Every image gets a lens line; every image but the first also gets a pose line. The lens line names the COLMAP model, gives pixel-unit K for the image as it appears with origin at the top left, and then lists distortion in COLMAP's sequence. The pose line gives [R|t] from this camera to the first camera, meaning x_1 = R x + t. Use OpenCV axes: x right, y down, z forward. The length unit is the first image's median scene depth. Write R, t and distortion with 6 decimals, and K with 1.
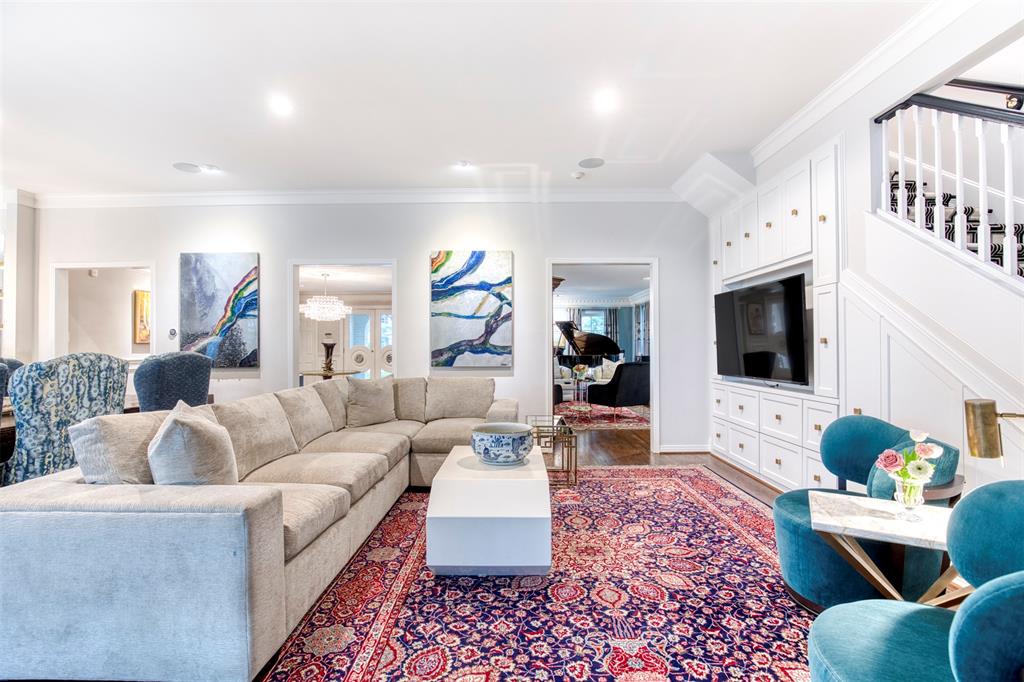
lens RADIAL K [[470.9, 0, 510.1], [0, 470.9, 343.1], [0, 0, 1]] dist [-0.023045, -0.000043]
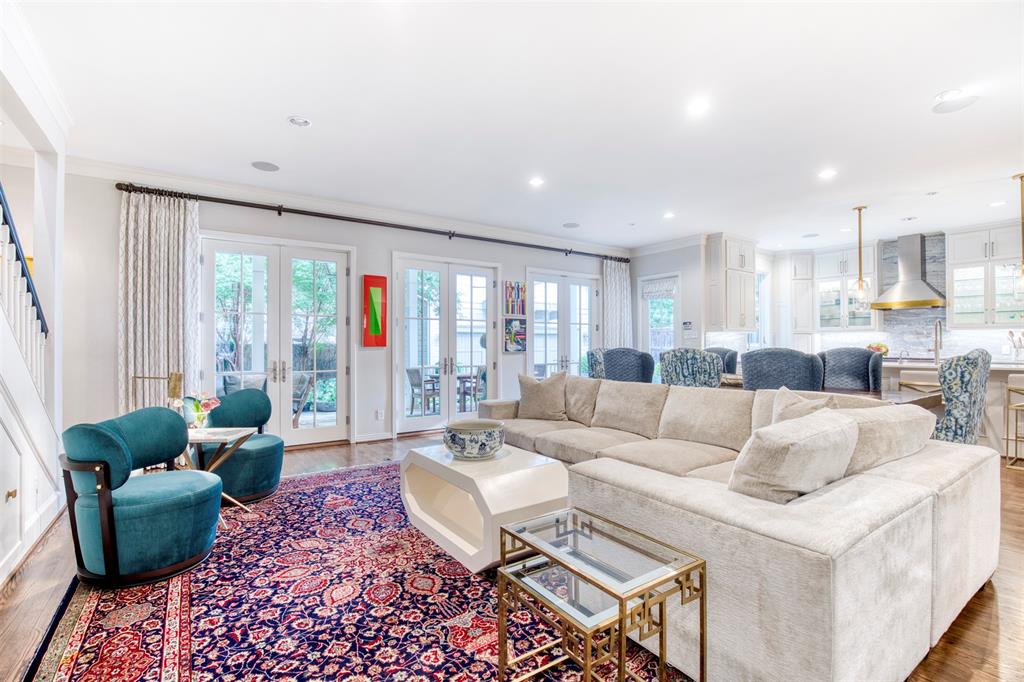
lens RADIAL K [[470.9, 0, 513.1], [0, 470.9, 343.1], [0, 0, 1]] dist [-0.023045, -0.000043]
pose [[-0.814439, 0.003208, -0.580240, 0.437781], [0.010679, 0.999898, -0.009460, 0.011412], [0.580151, -0.013901, -0.814391, 1.621518]]
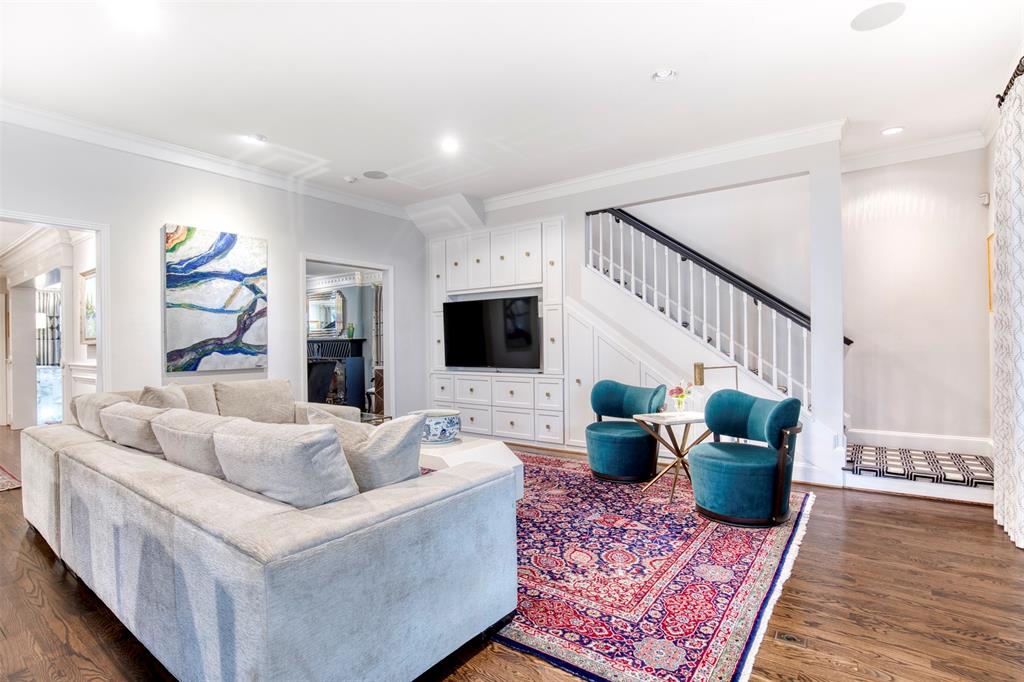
lens RADIAL K [[504.2, 0, 511.1], [0, 504.2, 343.7], [0, 0, 1]] dist [-0.031298, 0.006251]
pose [[0.593085, -0.005021, 0.805124, -0.784023], [0.003452, 0.999987, 0.003694, 0.003123], [-0.805132, 0.000589, 0.593095, 0.087638]]
